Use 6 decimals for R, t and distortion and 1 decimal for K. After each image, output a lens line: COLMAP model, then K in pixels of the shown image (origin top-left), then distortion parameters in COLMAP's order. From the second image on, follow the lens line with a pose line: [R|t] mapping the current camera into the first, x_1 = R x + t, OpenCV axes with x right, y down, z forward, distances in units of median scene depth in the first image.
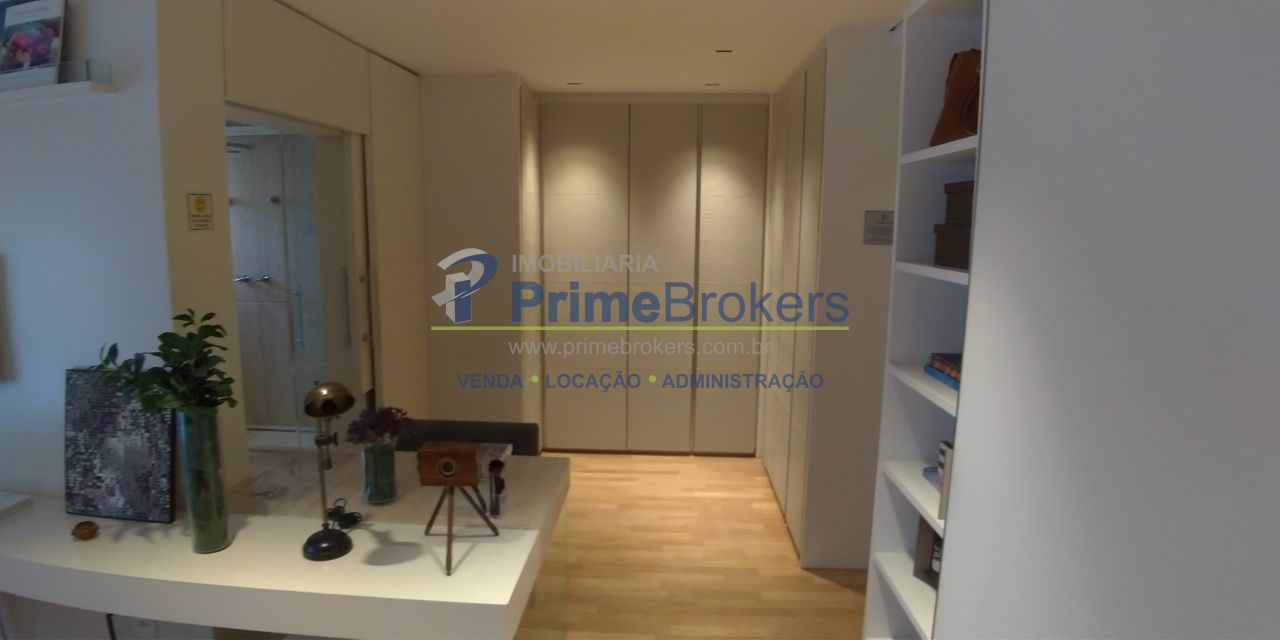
lens RADIAL K [[678.9, 0, 643.2], [0, 678.9, 317.9], [0, 0, 1]] dist [-0.081224, -0.006519]
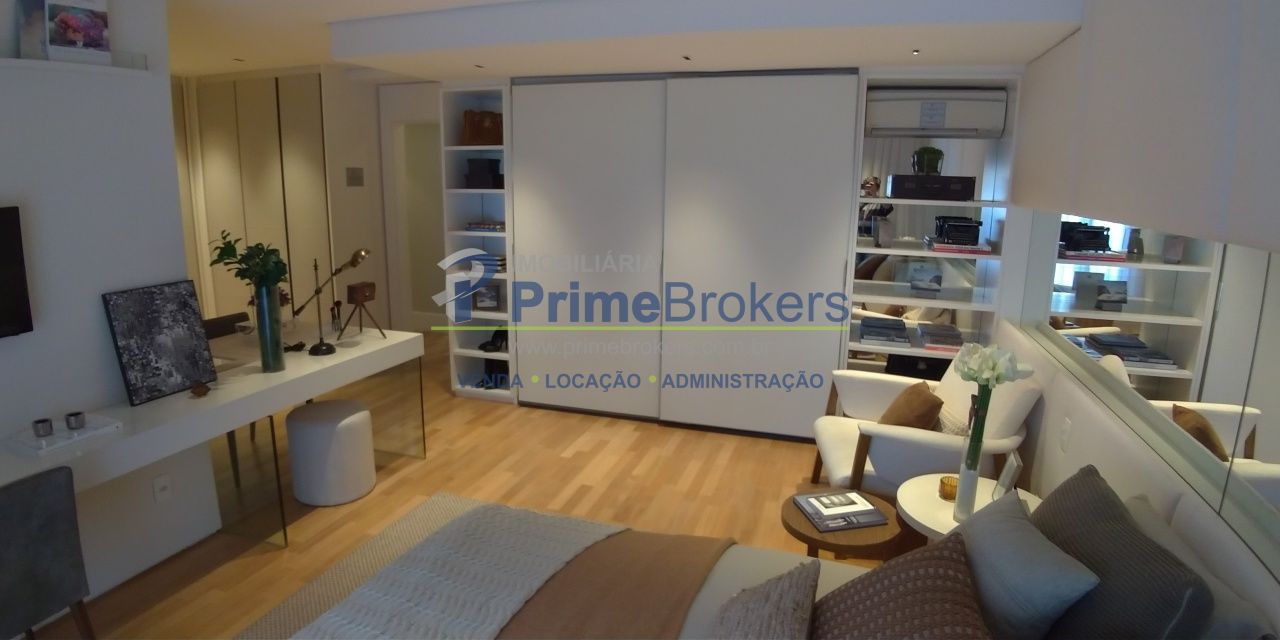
lens RADIAL K [[678.9, 0, 643.2], [0, 678.9, 317.9], [0, 0, 1]] dist [-0.081224, -0.006519]
pose [[0.260749, -0.198087, 0.944866, -1.859089], [0.124736, 0.977432, 0.170492, 0.047355], [-0.957314, 0.073403, 0.279573, -0.363052]]
